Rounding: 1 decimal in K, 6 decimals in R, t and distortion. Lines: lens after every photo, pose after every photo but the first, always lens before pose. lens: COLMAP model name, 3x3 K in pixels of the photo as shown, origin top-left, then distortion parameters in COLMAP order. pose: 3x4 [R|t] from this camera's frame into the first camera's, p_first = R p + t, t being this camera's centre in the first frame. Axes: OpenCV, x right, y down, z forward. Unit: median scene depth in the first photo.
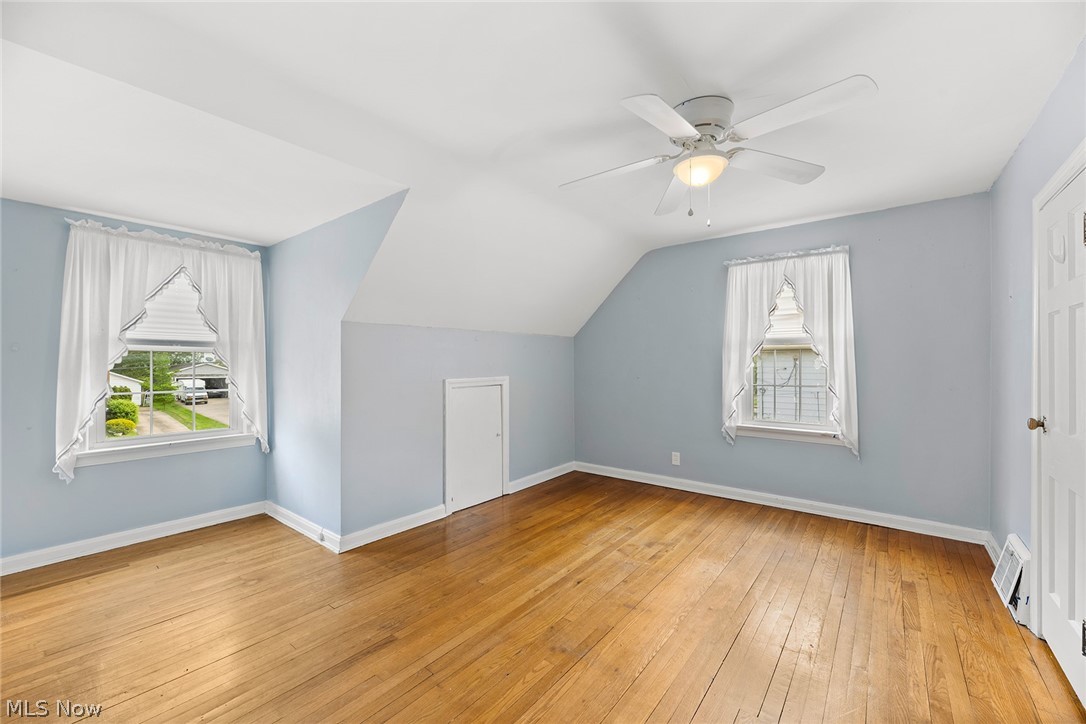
lens RADIAL K [[440.7, 0, 543.0], [0, 440.7, 362.0], [0, 0, 1]] dist [0.003313, -0.000535]
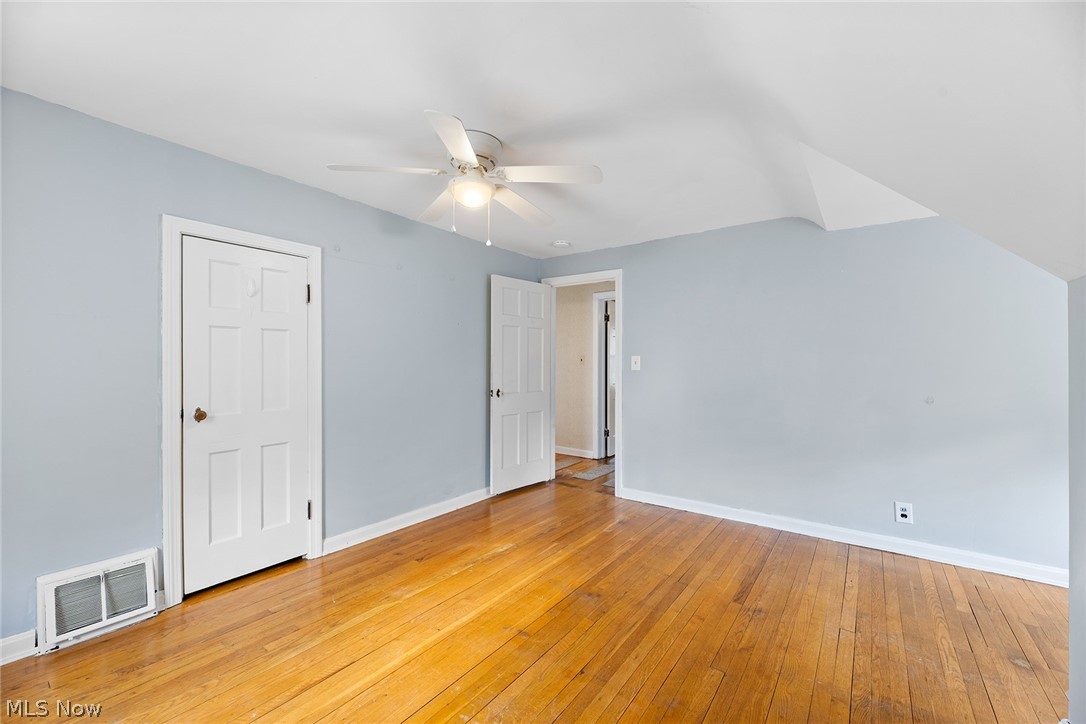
lens RADIAL K [[440.7, 0, 543.0], [0, 440.7, 362.0], [0, 0, 1]] dist [0.003313, -0.000535]
pose [[-0.999540, -0.004079, -0.030068, 0.195855], [-0.004113, 0.999991, 0.001089, -0.007302], [0.030063, 0.001213, -0.999547, 1.993544]]
